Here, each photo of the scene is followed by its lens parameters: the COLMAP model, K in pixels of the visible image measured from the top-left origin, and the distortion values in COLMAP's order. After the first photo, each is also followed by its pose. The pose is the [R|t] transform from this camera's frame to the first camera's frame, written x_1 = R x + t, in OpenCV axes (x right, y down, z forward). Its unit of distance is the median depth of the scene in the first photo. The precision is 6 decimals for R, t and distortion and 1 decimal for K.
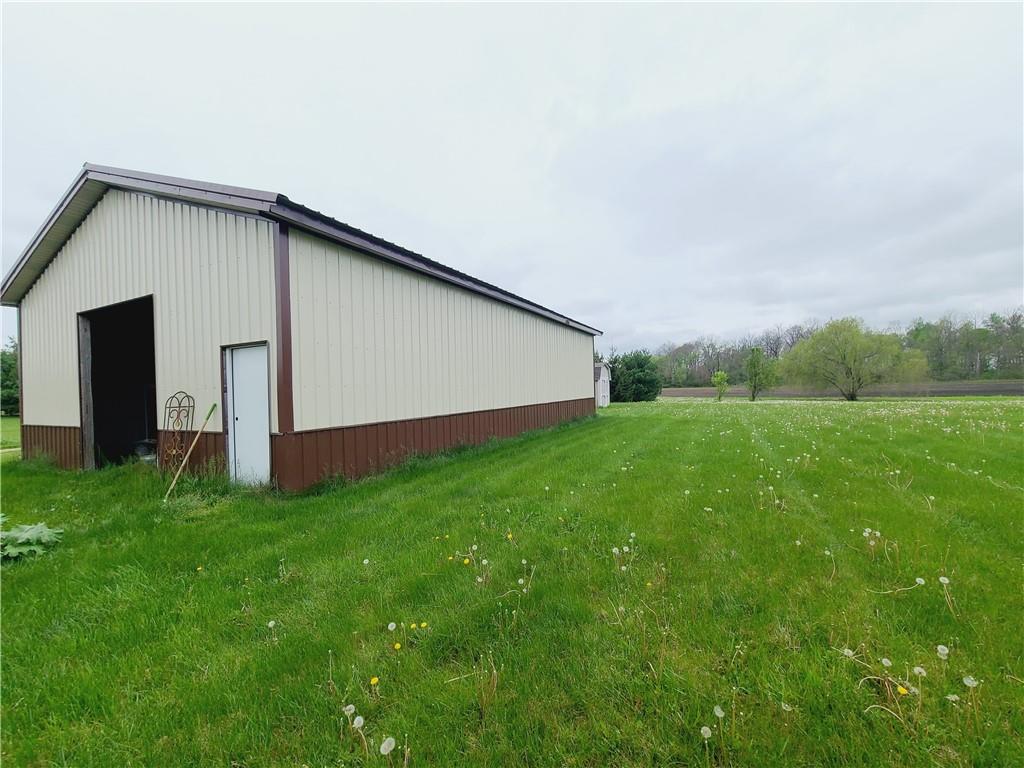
lens RADIAL K [[415.2, 0, 519.5], [0, 415.2, 390.8], [0, 0, 1]] dist [-0.011366, 0.000220]
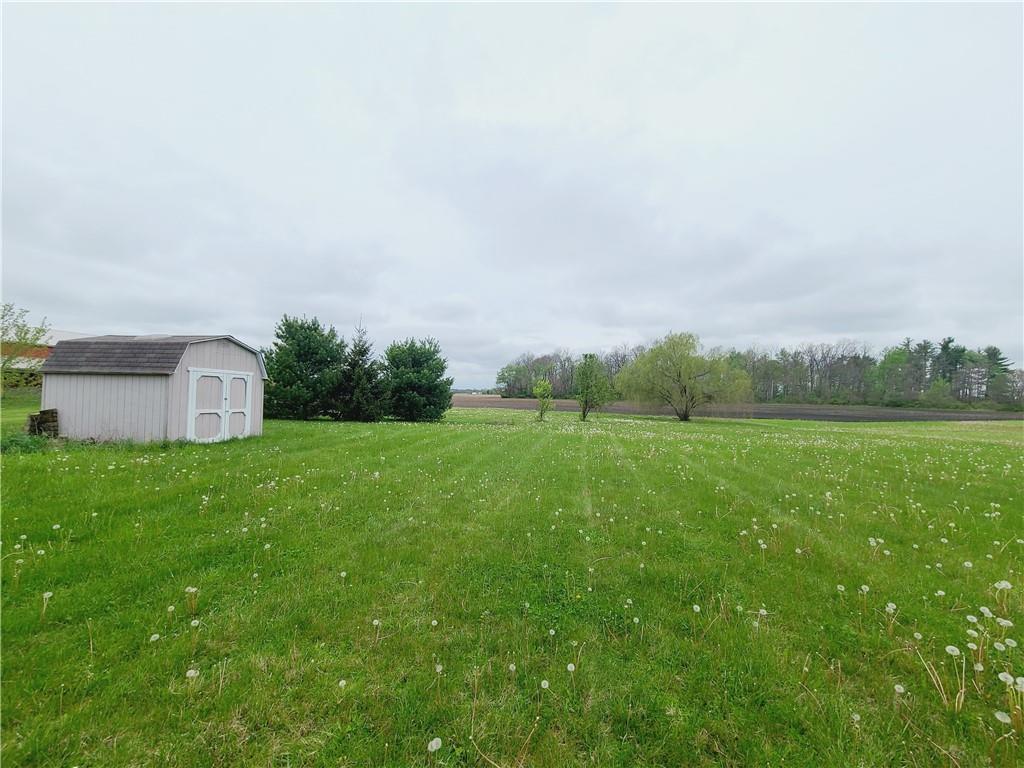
lens RADIAL K [[415.2, 0, 519.5], [0, 415.2, 390.8], [0, 0, 1]] dist [-0.011366, 0.000220]
pose [[0.951867, 0.048385, 0.302669, 0.129773], [-0.043402, 0.998789, -0.023170, -0.004606], [-0.303423, 0.008918, 0.952814, 0.175108]]
